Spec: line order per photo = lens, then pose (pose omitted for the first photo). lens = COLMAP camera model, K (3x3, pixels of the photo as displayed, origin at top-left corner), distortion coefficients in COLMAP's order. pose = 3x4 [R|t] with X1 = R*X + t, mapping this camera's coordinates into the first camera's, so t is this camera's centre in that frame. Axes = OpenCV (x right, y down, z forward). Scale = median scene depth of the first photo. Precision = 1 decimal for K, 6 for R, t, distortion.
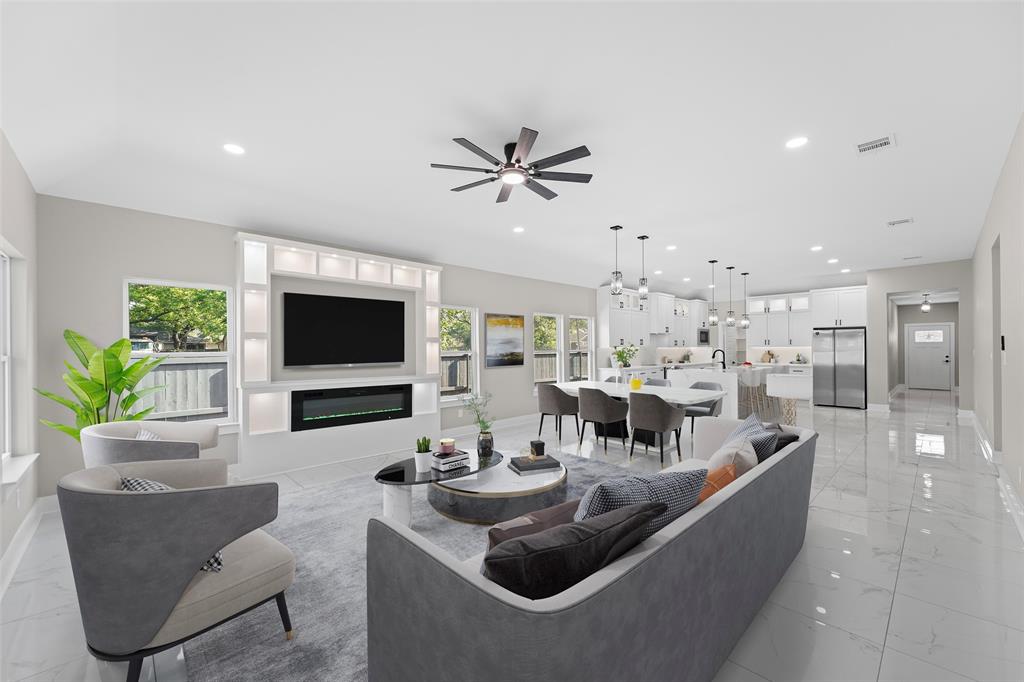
lens RADIAL K [[406.7, 0, 508.5], [0, 406.7, 344.8], [0, 0, 1]] dist [0.006406, -0.001098]
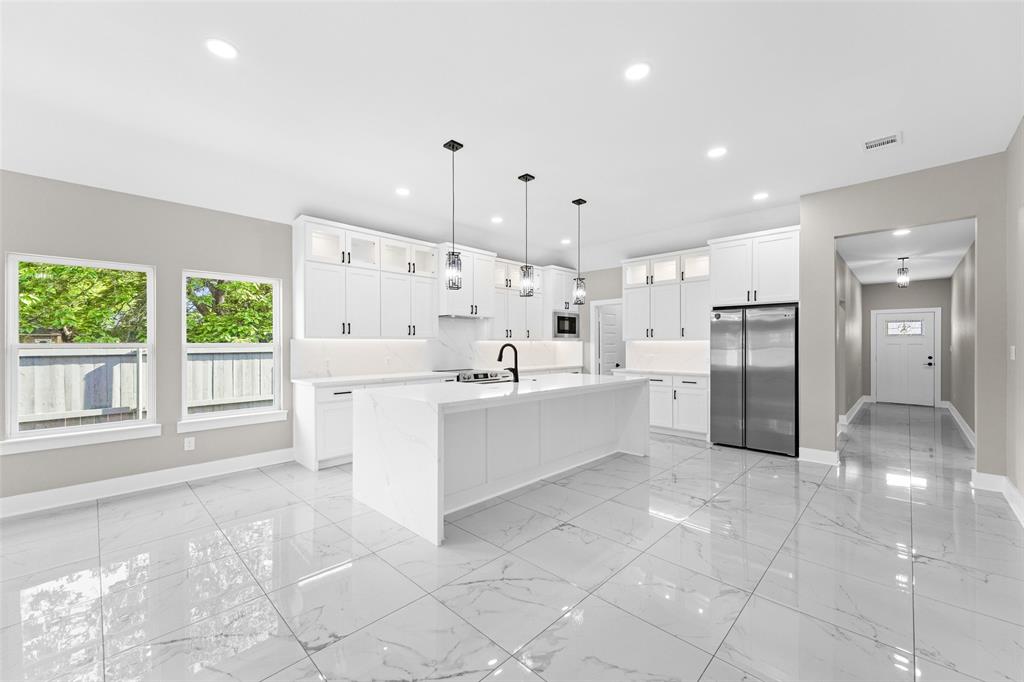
lens RADIAL K [[406.7, 0, 504.9], [0, 406.7, 340.6], [0, 0, 1]] dist [0.006406, -0.001098]
pose [[0.999364, 0.006304, 0.035103, 0.353463], [-0.006441, 0.999972, 0.003784, 0.003635], [-0.035078, -0.004008, 0.999377, 0.358207]]
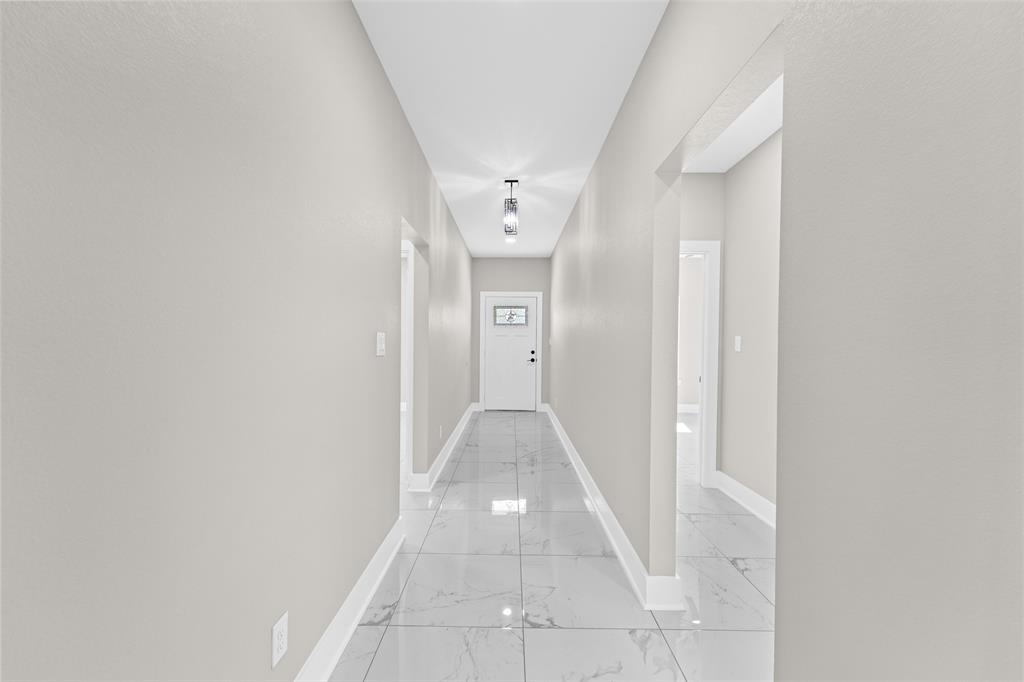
lens RADIAL K [[406.7, 0, 511.0], [0, 406.7, 339.7], [0, 0, 1]] dist [0.006406, -0.001098]
pose [[0.689270, 0.003902, 0.724494, 0.683331], [-0.016093, 0.999821, 0.009926, 0.007993], [-0.724325, -0.018501, 0.689210, 0.673368]]
